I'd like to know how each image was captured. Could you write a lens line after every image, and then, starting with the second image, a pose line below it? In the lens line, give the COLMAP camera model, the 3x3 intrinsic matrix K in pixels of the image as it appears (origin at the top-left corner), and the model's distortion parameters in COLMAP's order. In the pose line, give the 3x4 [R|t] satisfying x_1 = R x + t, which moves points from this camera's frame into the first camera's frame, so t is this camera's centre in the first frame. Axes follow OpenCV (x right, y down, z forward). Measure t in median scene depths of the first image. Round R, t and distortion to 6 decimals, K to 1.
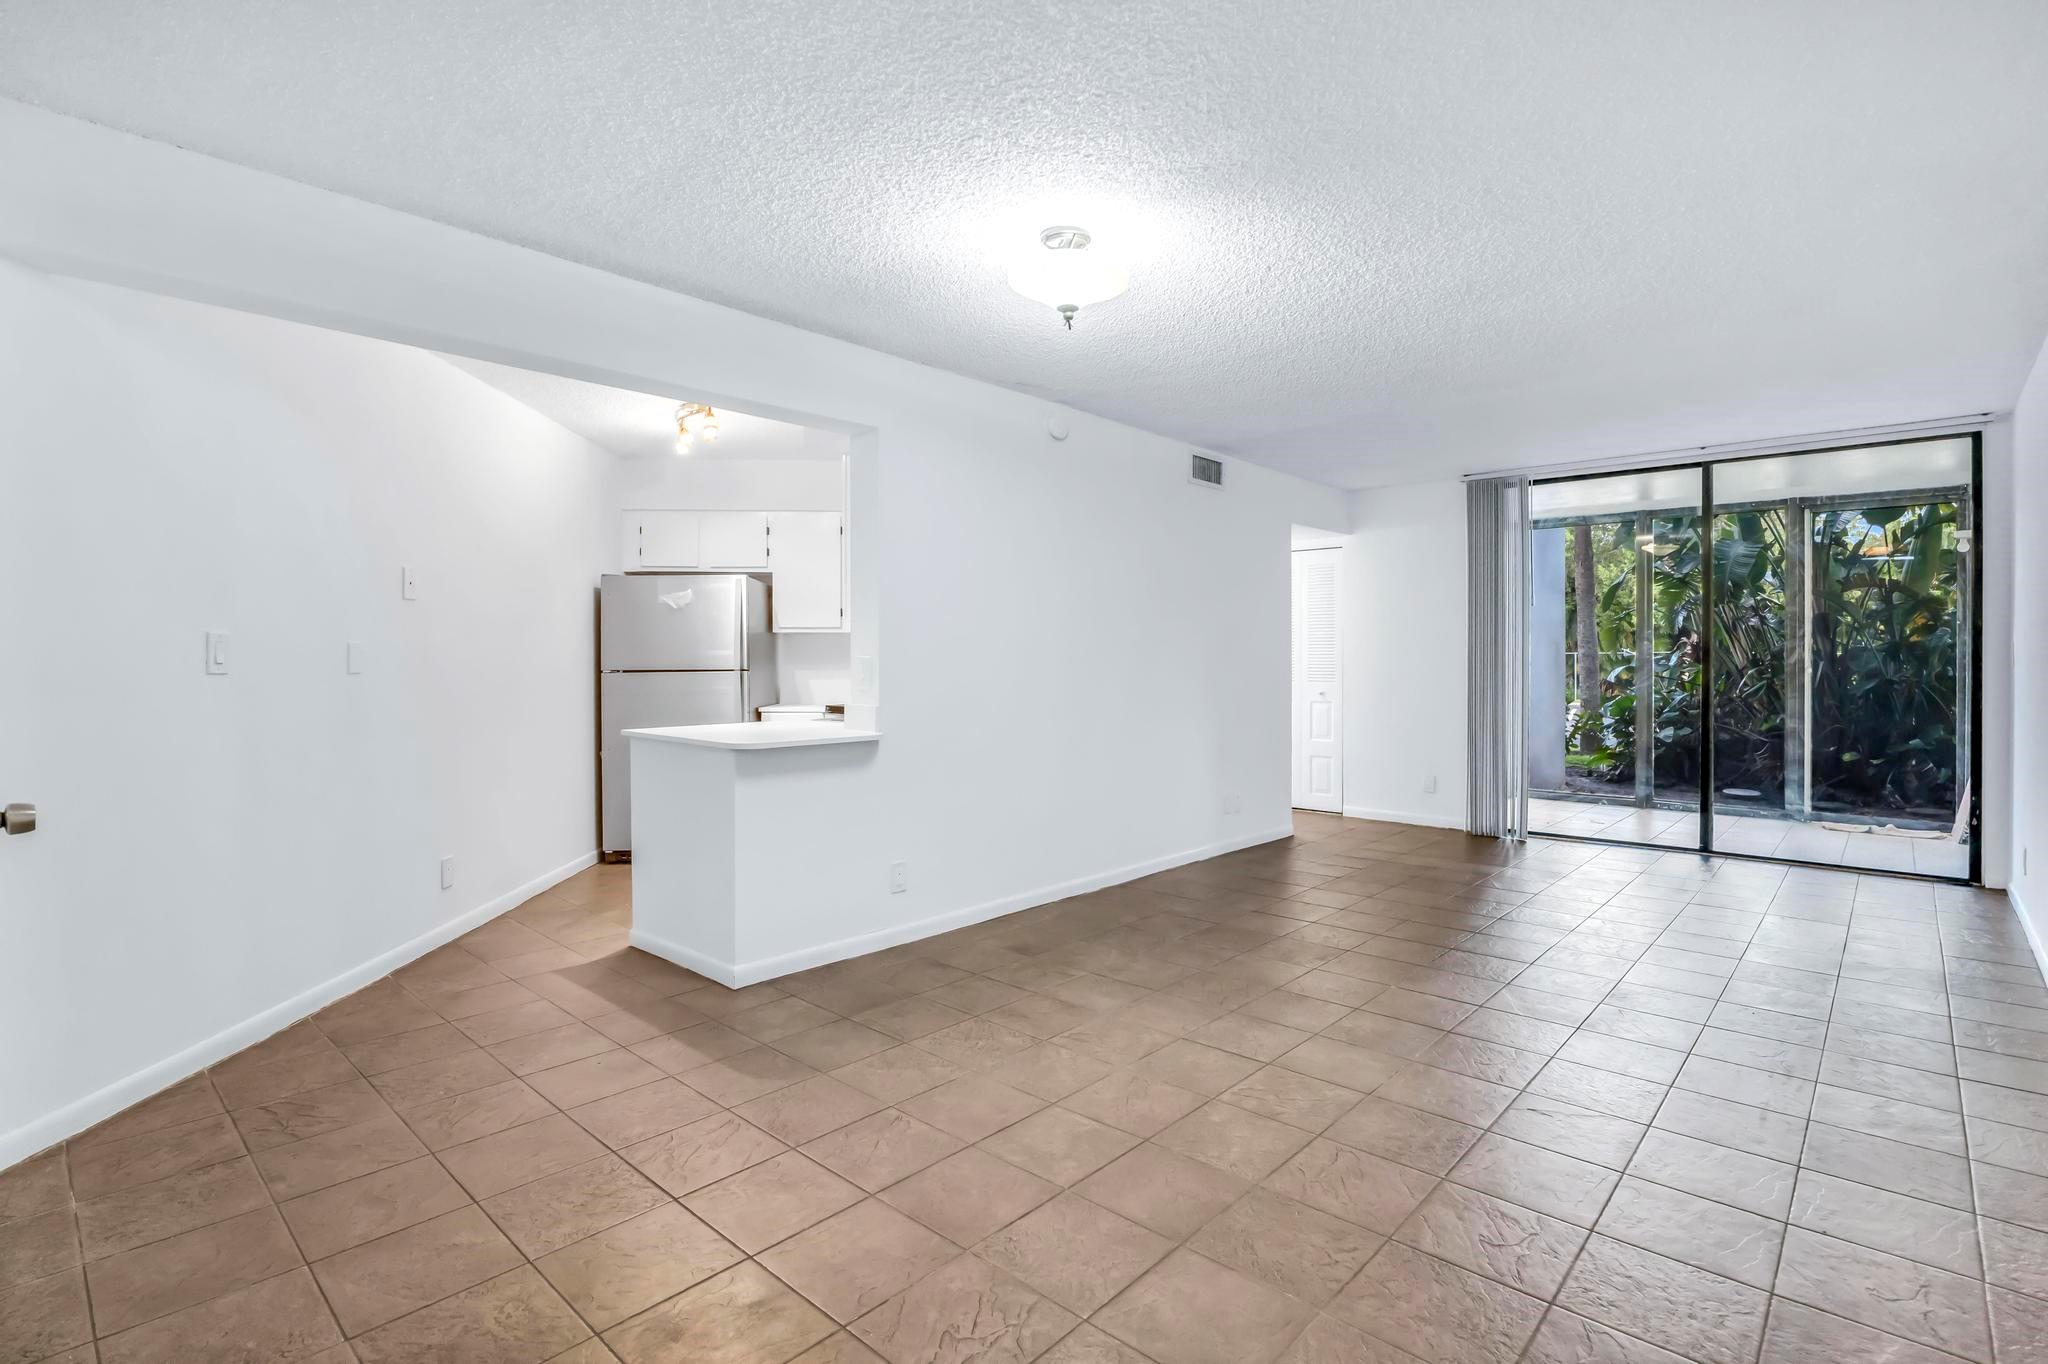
lens RADIAL K [[966.4, 0, 1031.1], [0, 966.4, 675.4], [0, 0, 1]] dist [-0.012703, 0.001035]
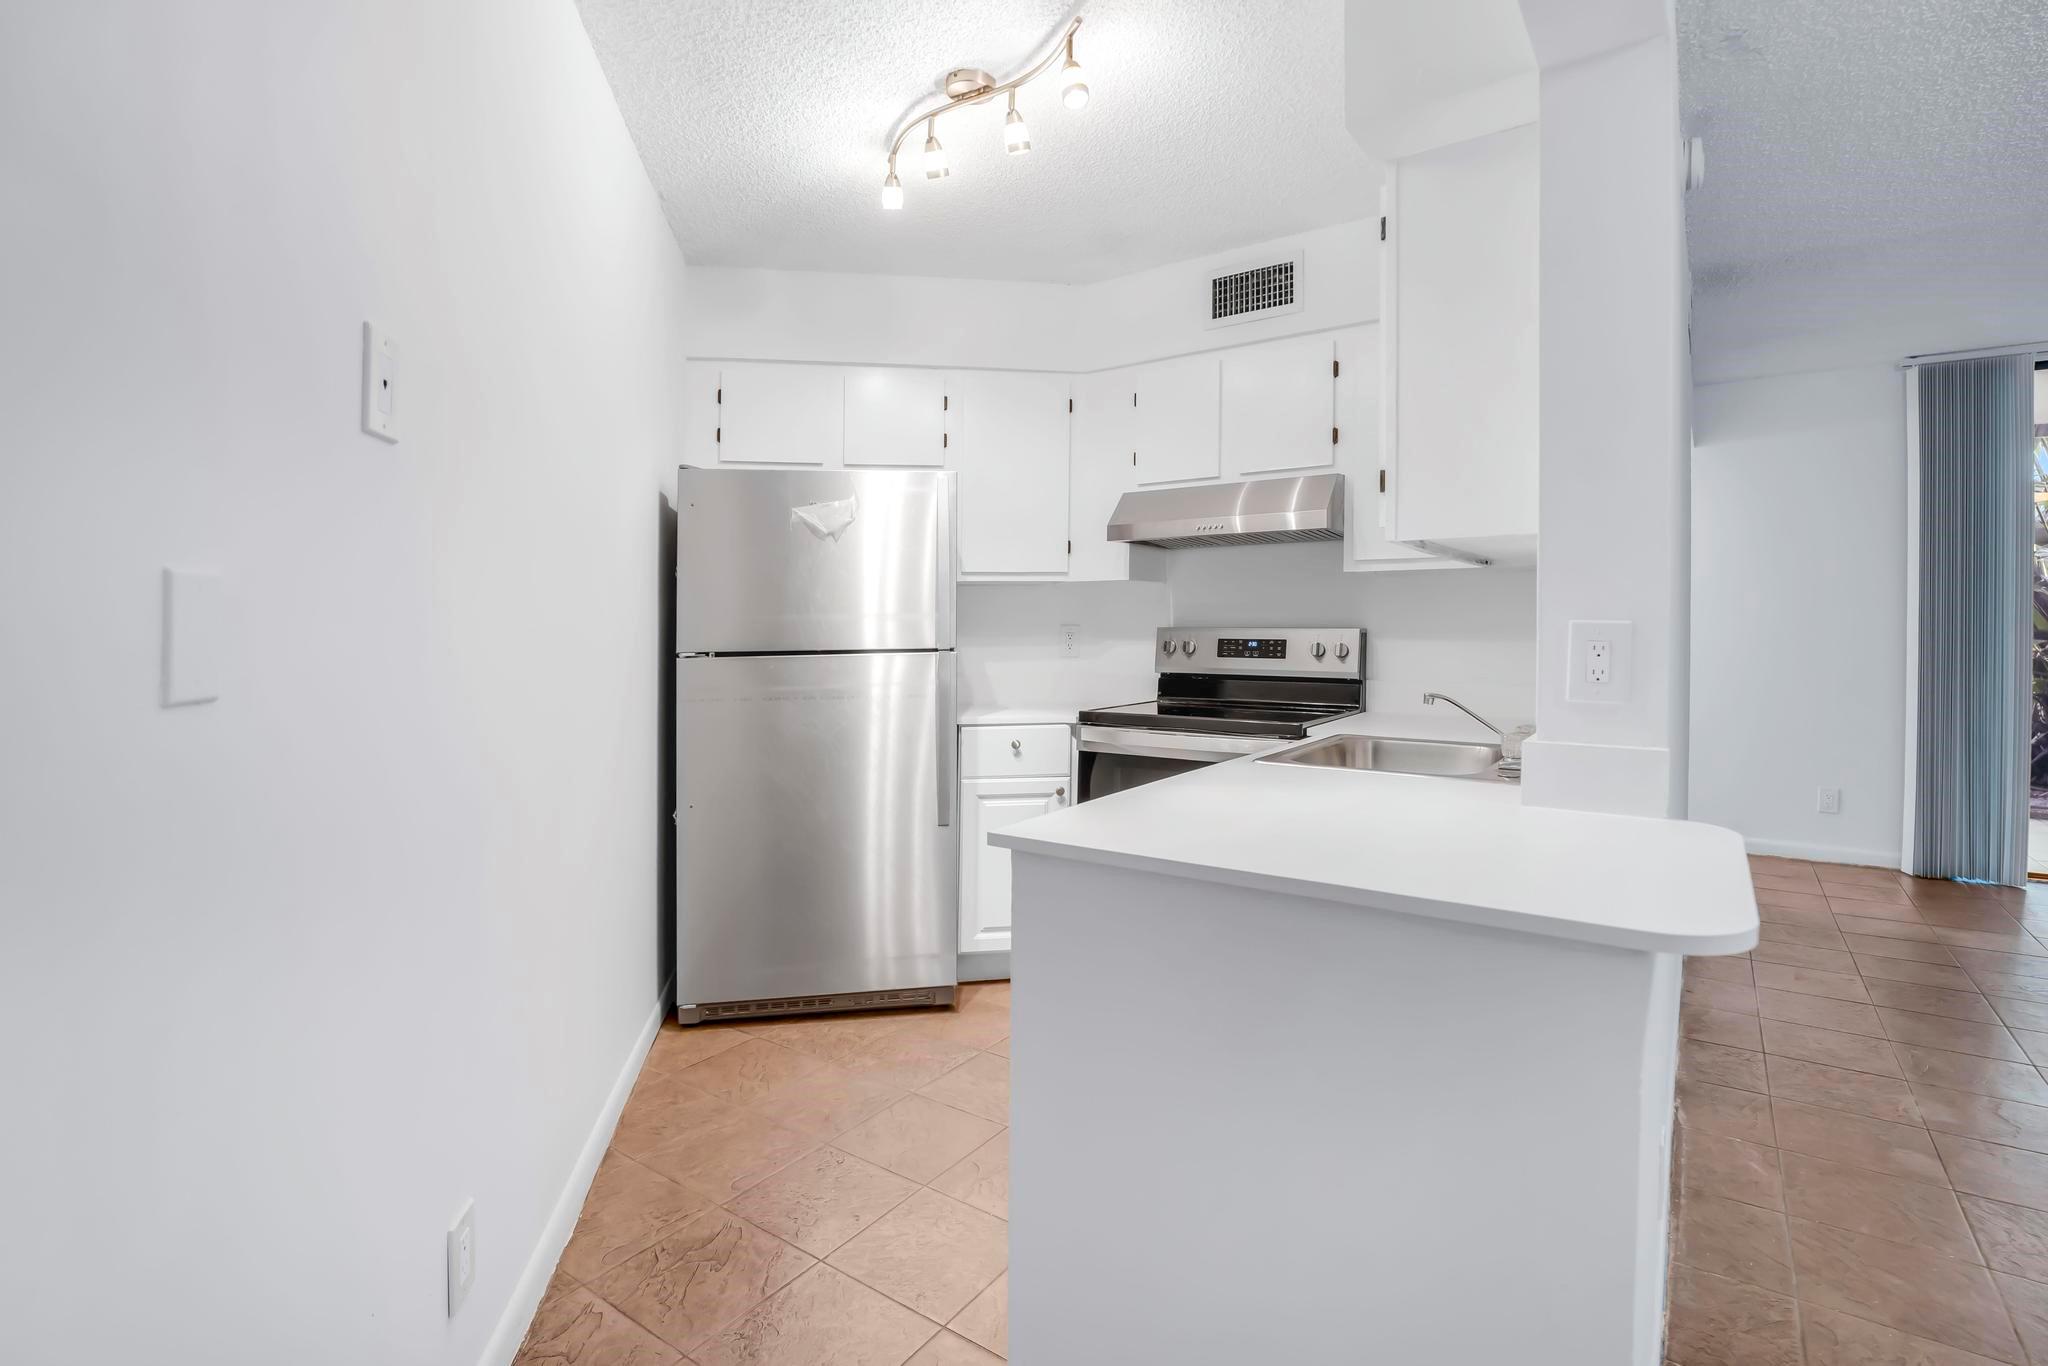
lens RADIAL K [[984.3, 0, 1019.6], [0, 984.3, 588.1], [0, 0, 1]] dist [0.001143, 0.000076]
pose [[0.992852, -0.001538, 0.119343, -0.261396], [0.008335, 0.998369, -0.056475, -0.006800], [-0.119062, 0.057066, 0.991246, 0.362798]]
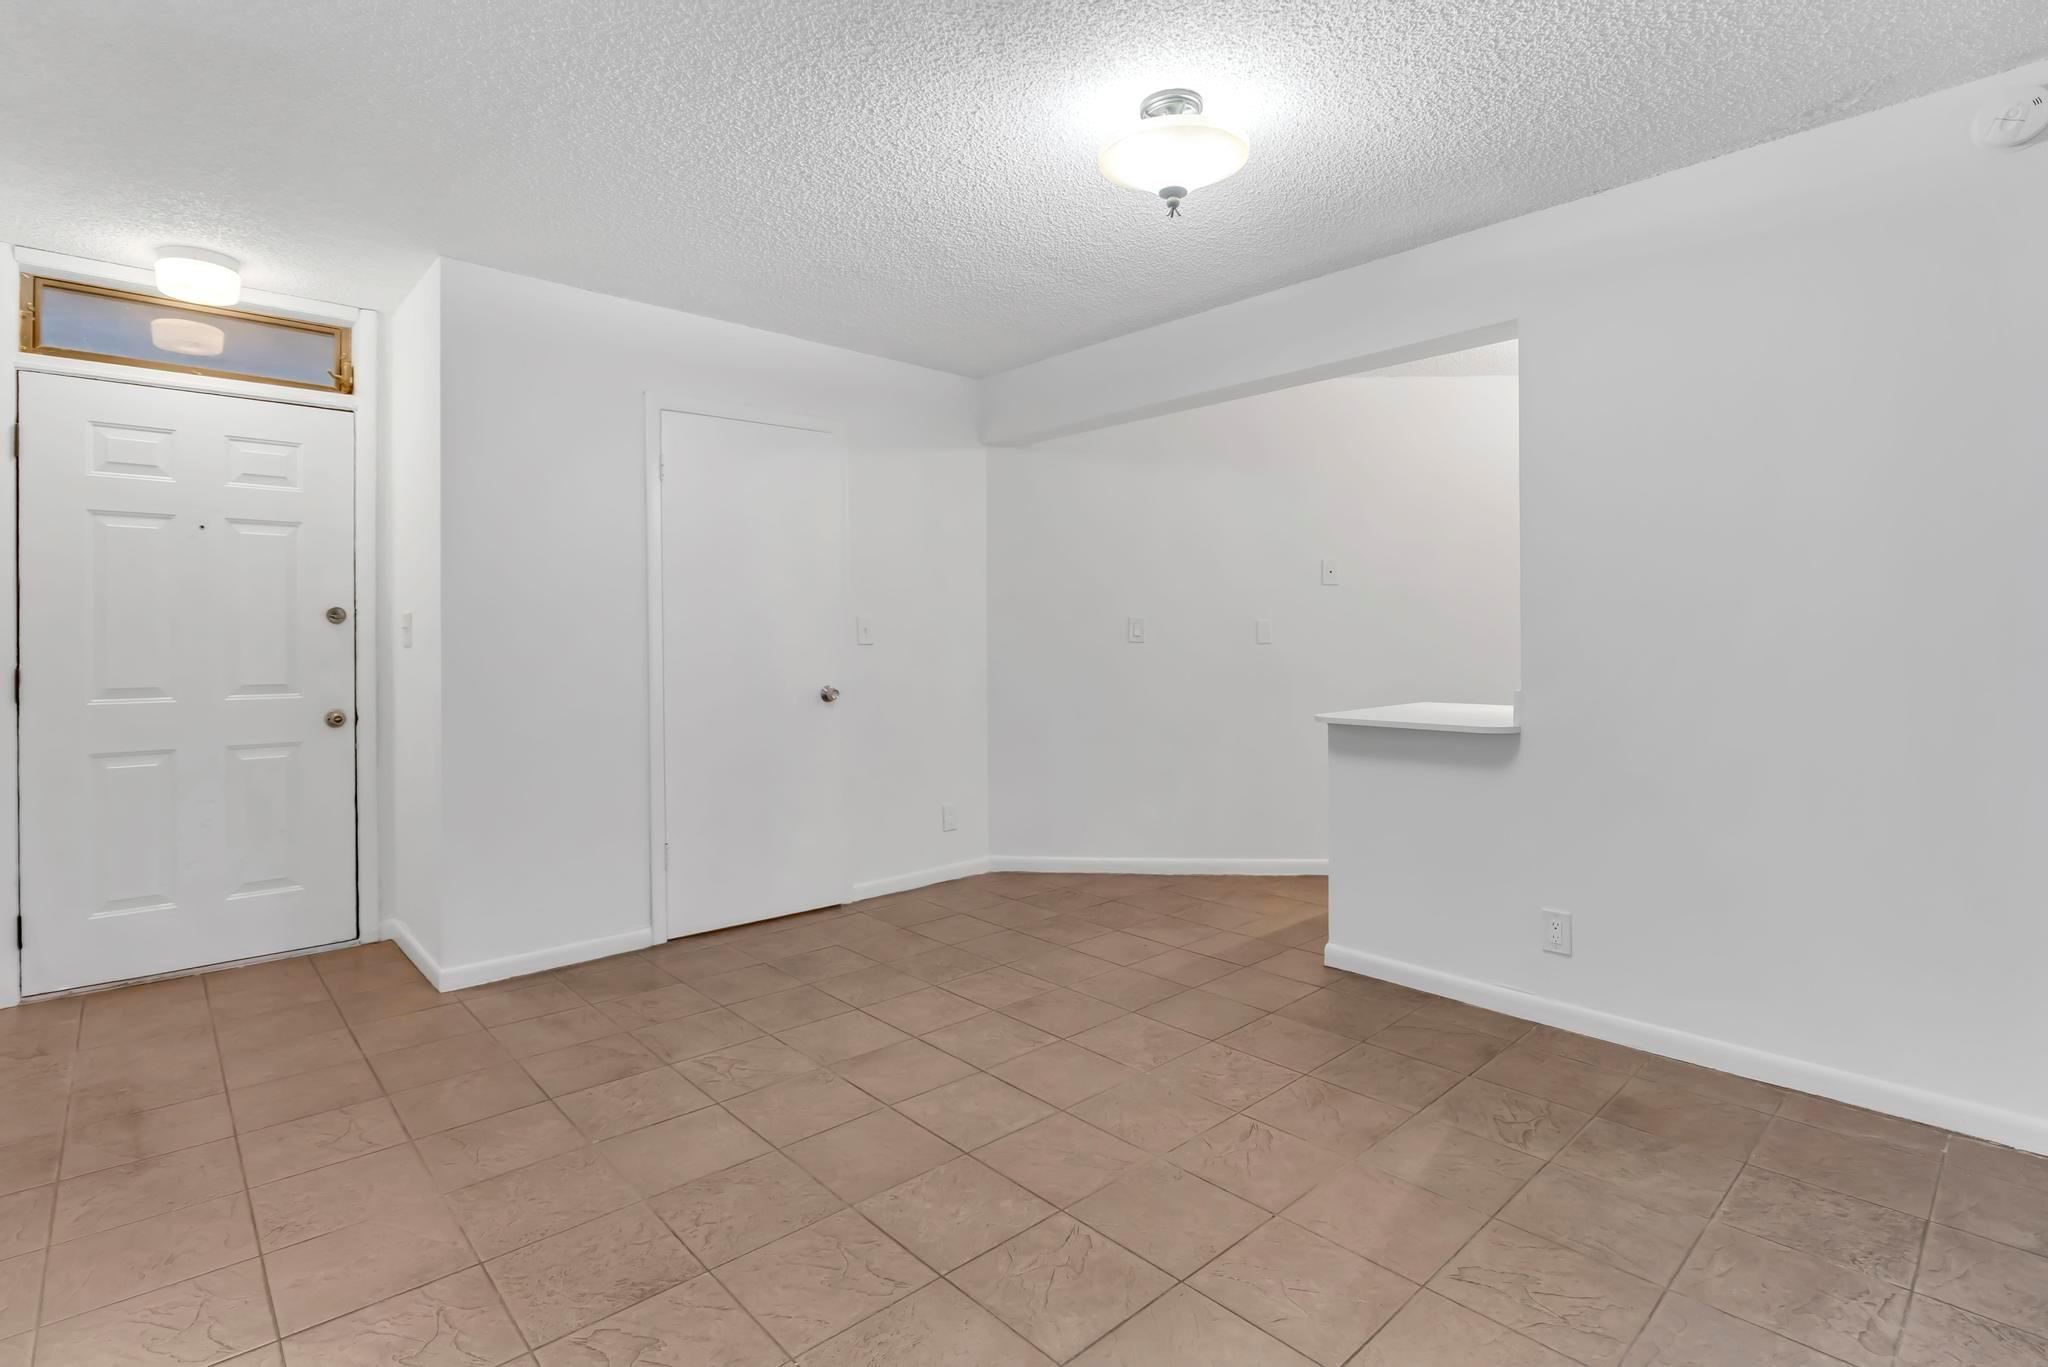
lens RADIAL K [[974.8, 0, 1027.3], [0, 974.8, 646.6], [0, 0, 1]] dist [-0.019348, 0.006338]
pose [[-0.082254, 0.005675, -0.996595, 0.367366], [-0.009744, 0.999931, 0.006498, -0.001714], [0.996564, 0.010245, -0.082193, 0.402750]]
